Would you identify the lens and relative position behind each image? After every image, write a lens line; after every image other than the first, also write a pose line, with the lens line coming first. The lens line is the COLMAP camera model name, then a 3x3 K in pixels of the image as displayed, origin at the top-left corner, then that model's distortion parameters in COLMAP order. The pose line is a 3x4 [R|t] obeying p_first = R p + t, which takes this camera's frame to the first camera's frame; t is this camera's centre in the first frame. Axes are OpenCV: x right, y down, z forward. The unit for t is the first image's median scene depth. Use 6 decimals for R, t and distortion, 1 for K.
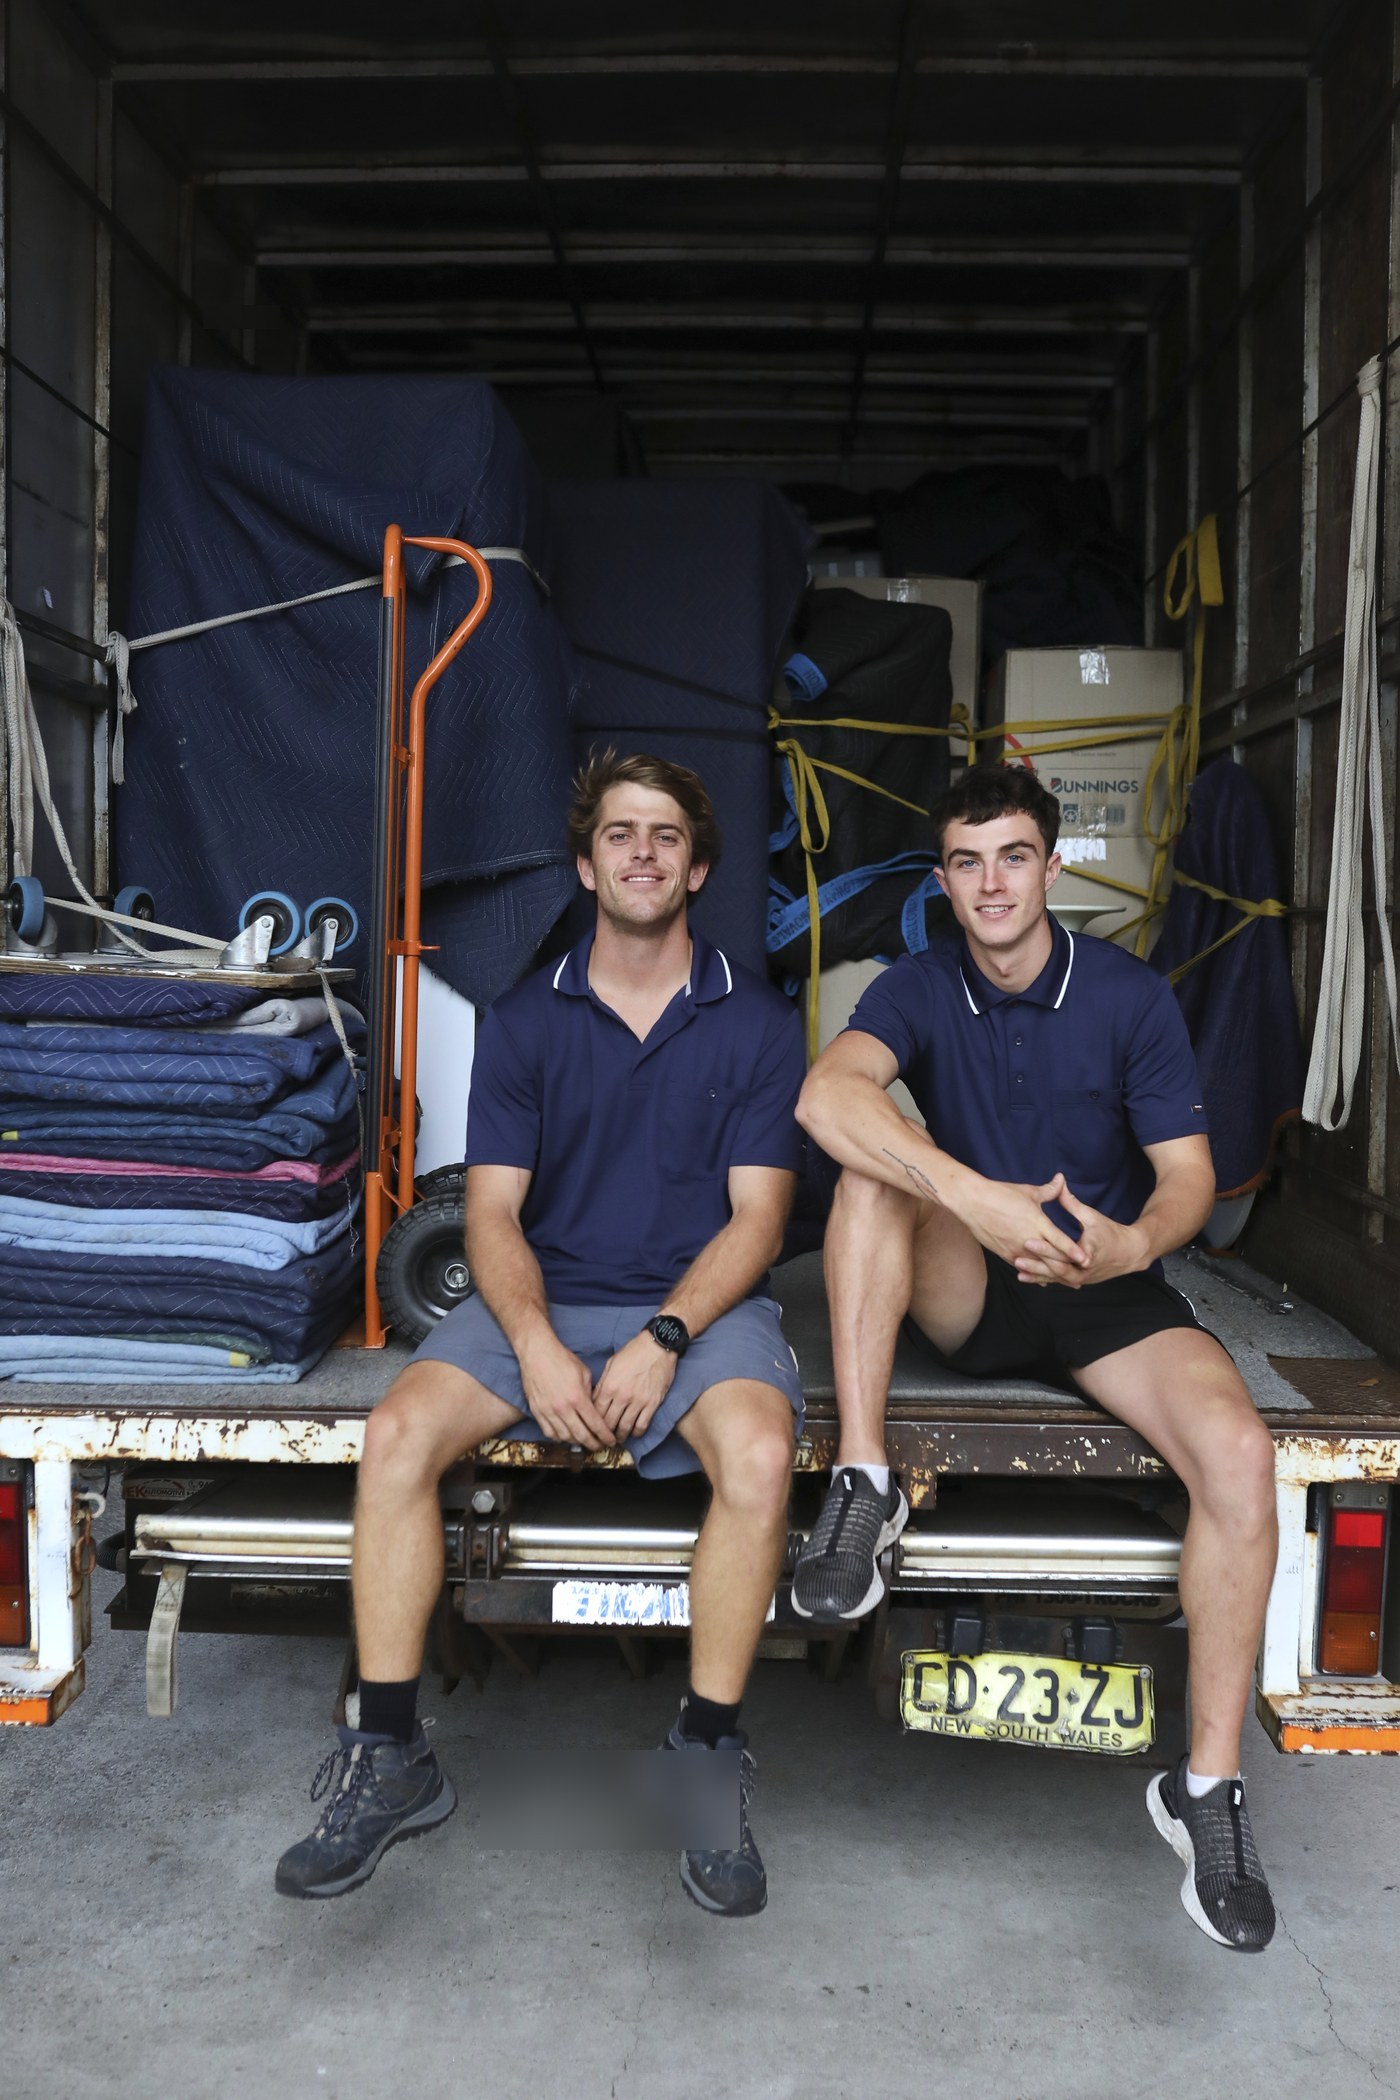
lens RADIAL K [[2246.6, 0, 700.0], [0, 2246.6, 1050.0], [0, 0, 1]] dist [-0.003352, 0.018799]
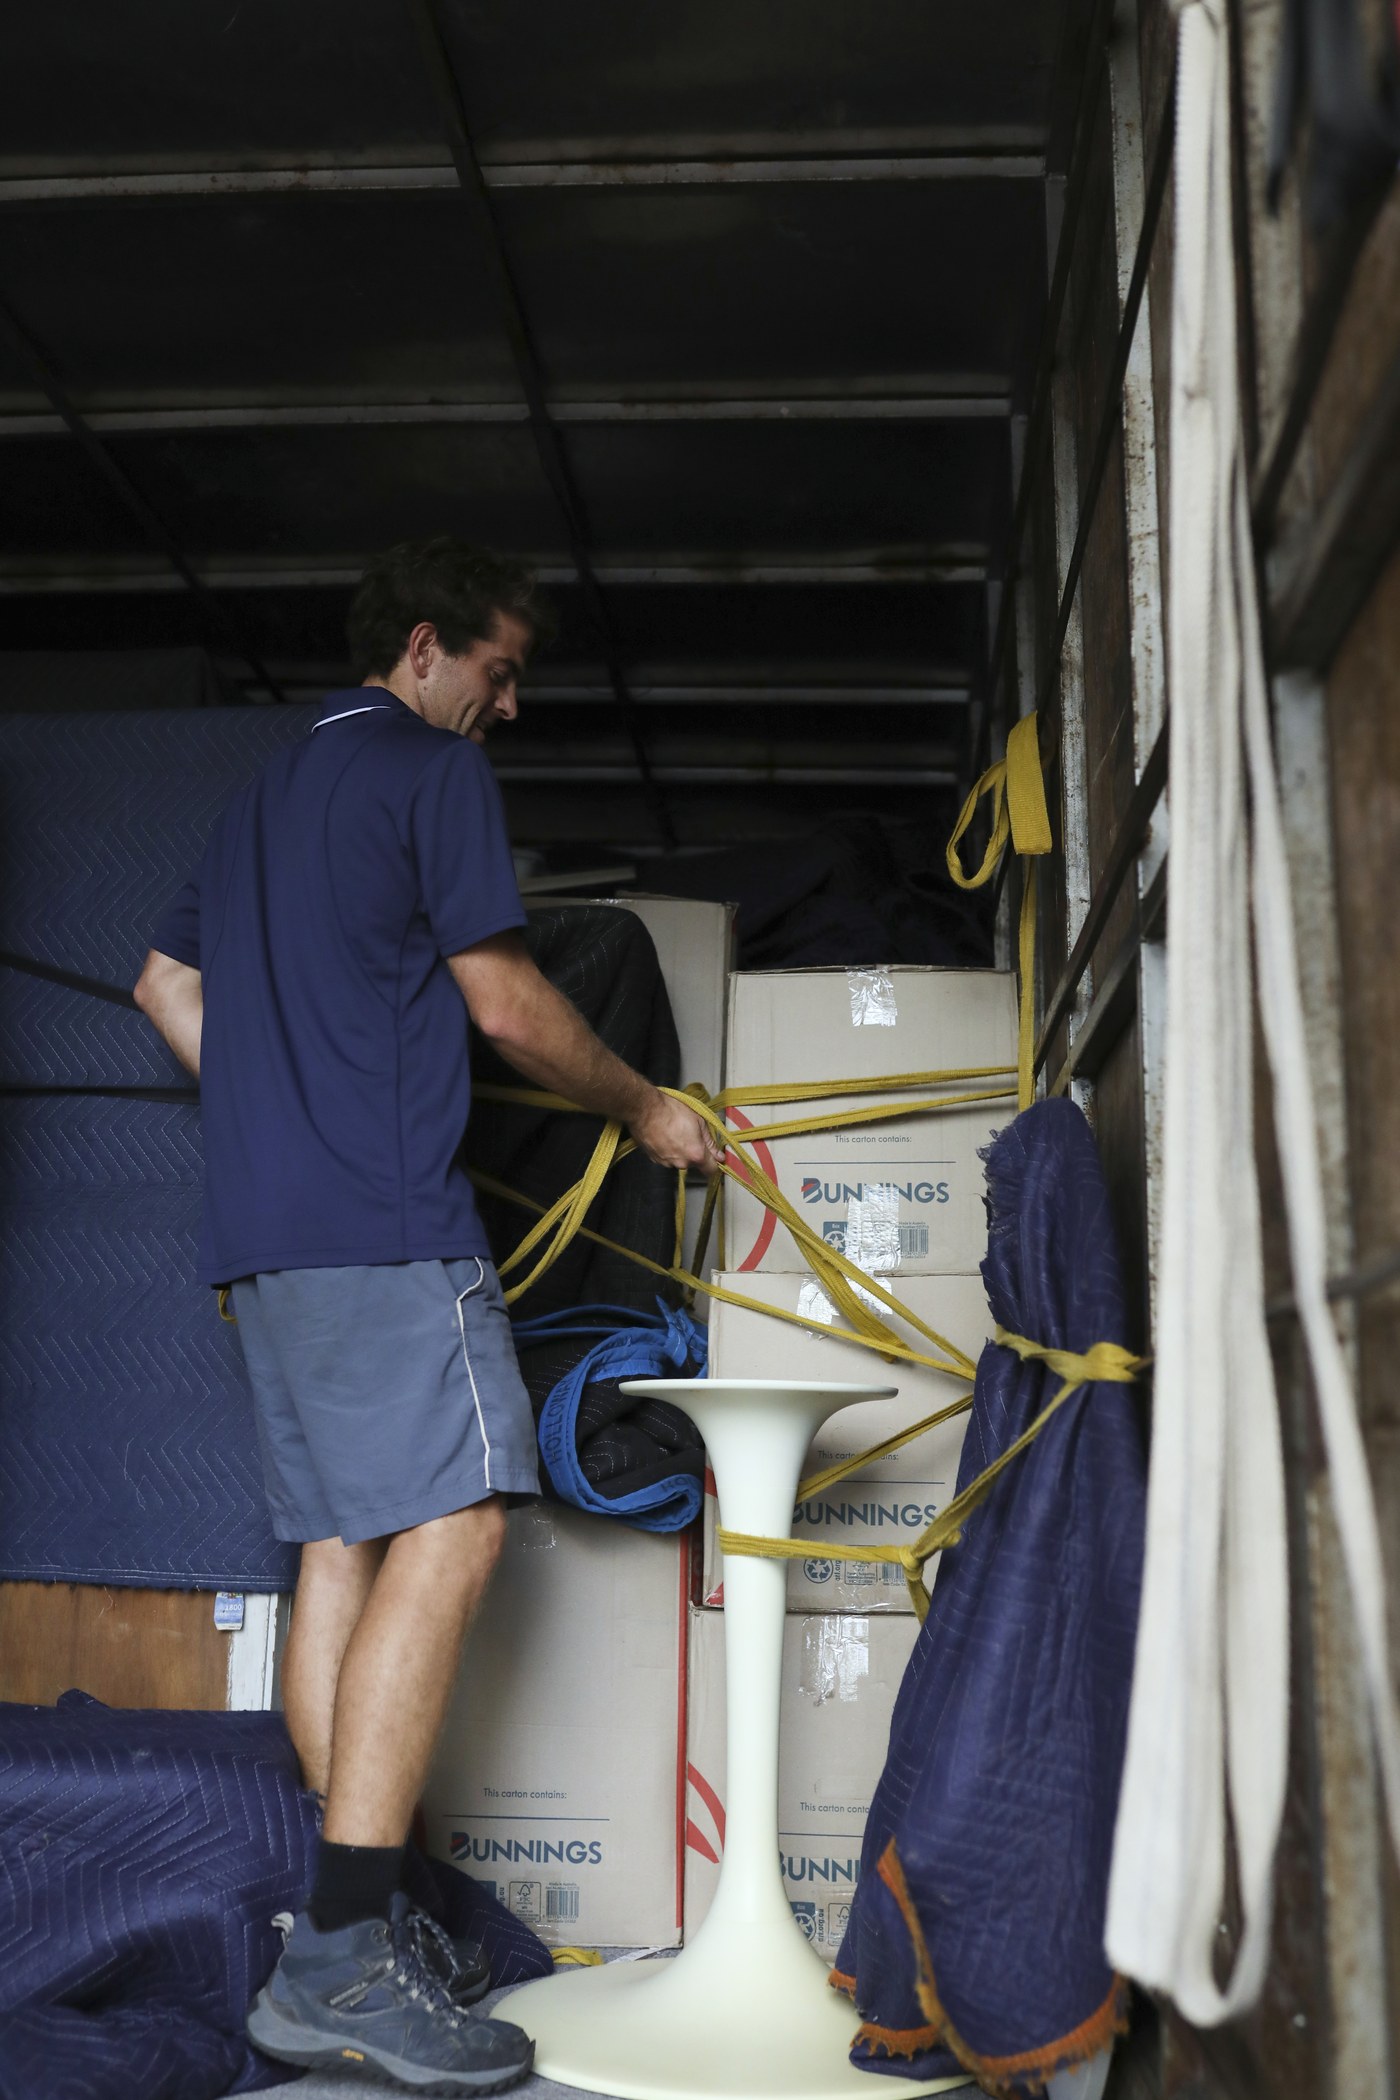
lens RADIAL K [[1996.3, 0, 700.0], [0, 1996.3, 1050.0], [0, 0, 1]] dist [-0.008015, 0.016064]
pose [[0.998838, 0.000881, -0.048186, 0.194304], [-0.013573, 0.964505, -0.263714, -0.017474], [0.046243, 0.264062, 0.963397, 0.602872]]
